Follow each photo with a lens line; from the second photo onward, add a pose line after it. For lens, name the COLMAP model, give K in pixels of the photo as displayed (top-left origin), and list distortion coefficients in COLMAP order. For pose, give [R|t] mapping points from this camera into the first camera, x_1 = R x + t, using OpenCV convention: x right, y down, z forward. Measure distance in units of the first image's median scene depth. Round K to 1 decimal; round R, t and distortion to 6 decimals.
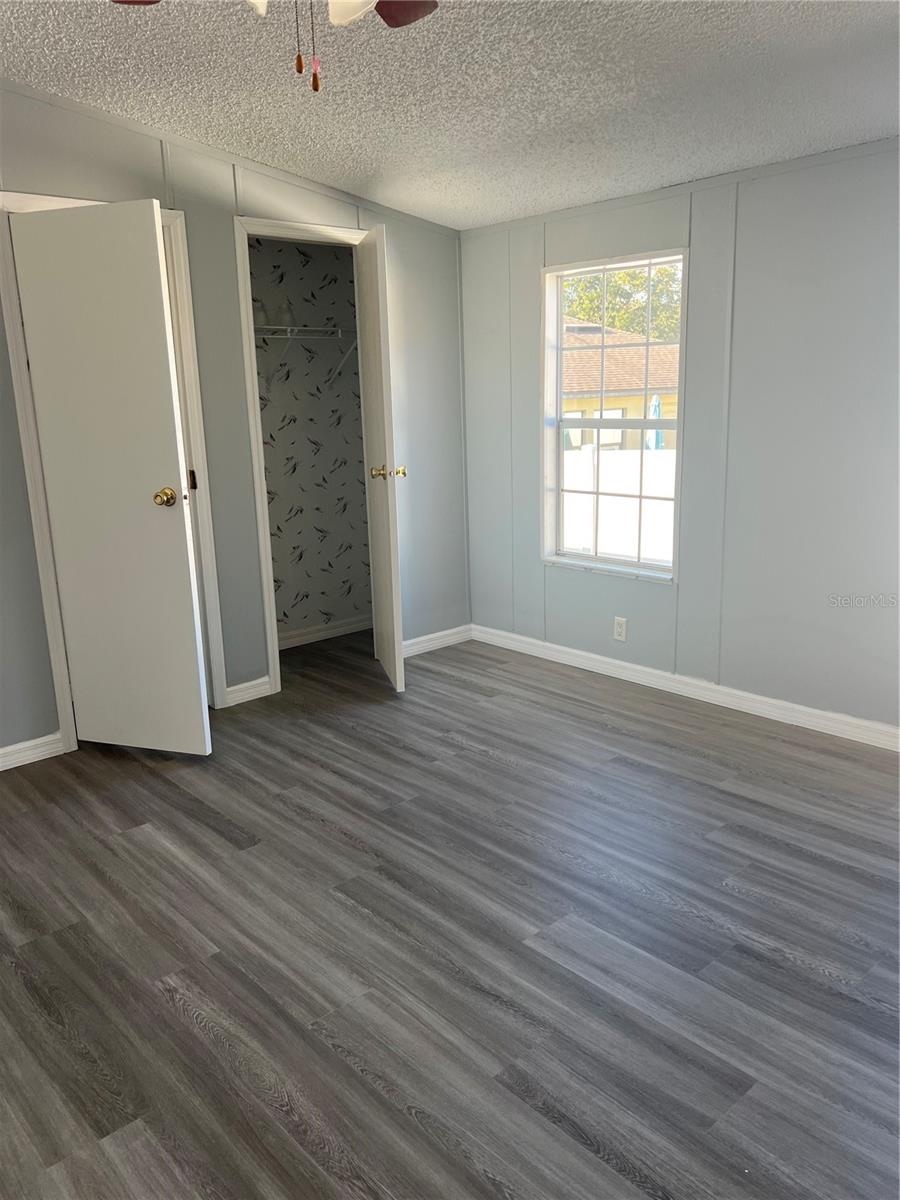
lens RADIAL K [[905.7, 0, 423.2], [0, 905.7, 588.6], [0, 0, 1]] dist [0.044519, -0.057122]
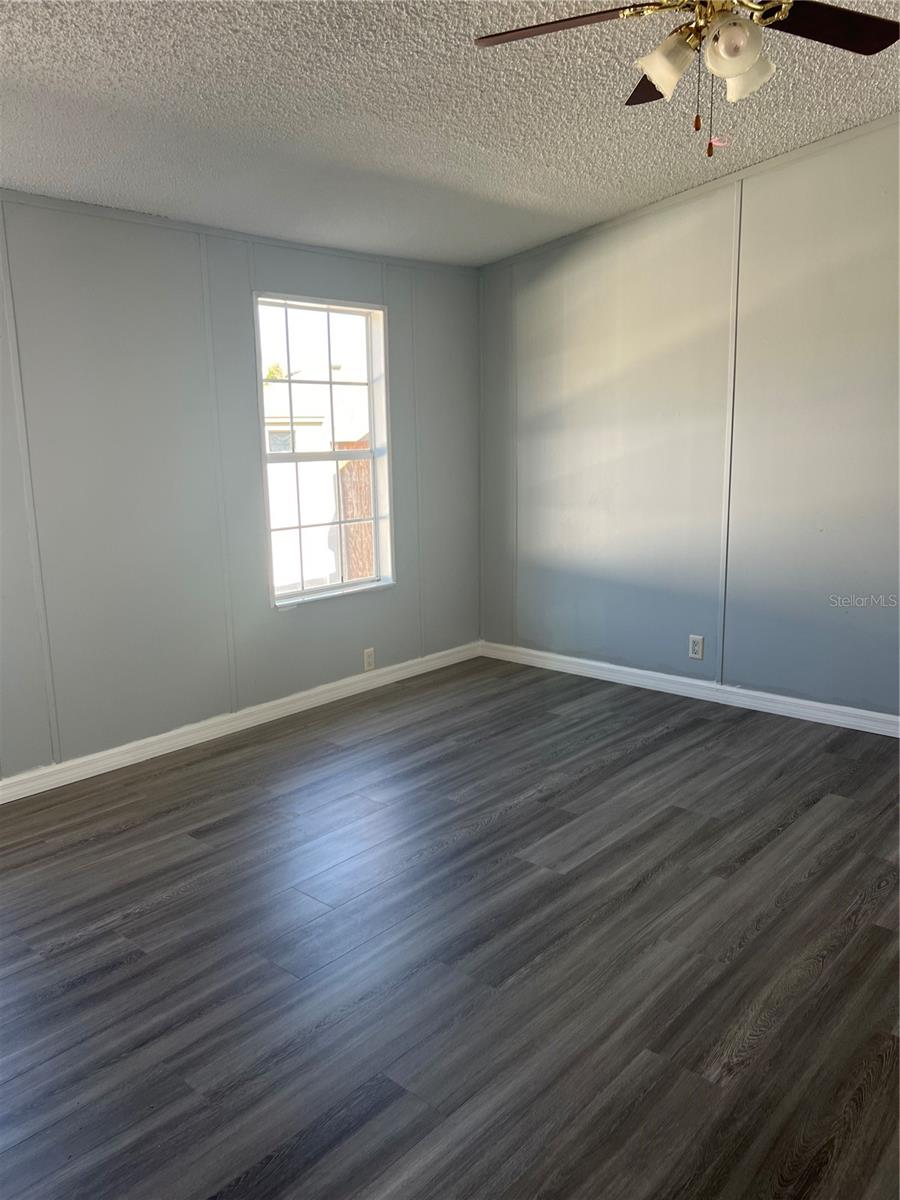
lens RADIAL K [[905.7, 0, 445.8], [0, 905.7, 592.5], [0, 0, 1]] dist [0.044519, -0.057122]
pose [[-0.120581, -0.145589, 0.981970, -1.009919], [0.234113, 0.957115, 0.170652, -0.208438], [-0.964703, 0.250469, -0.081325, 1.180548]]
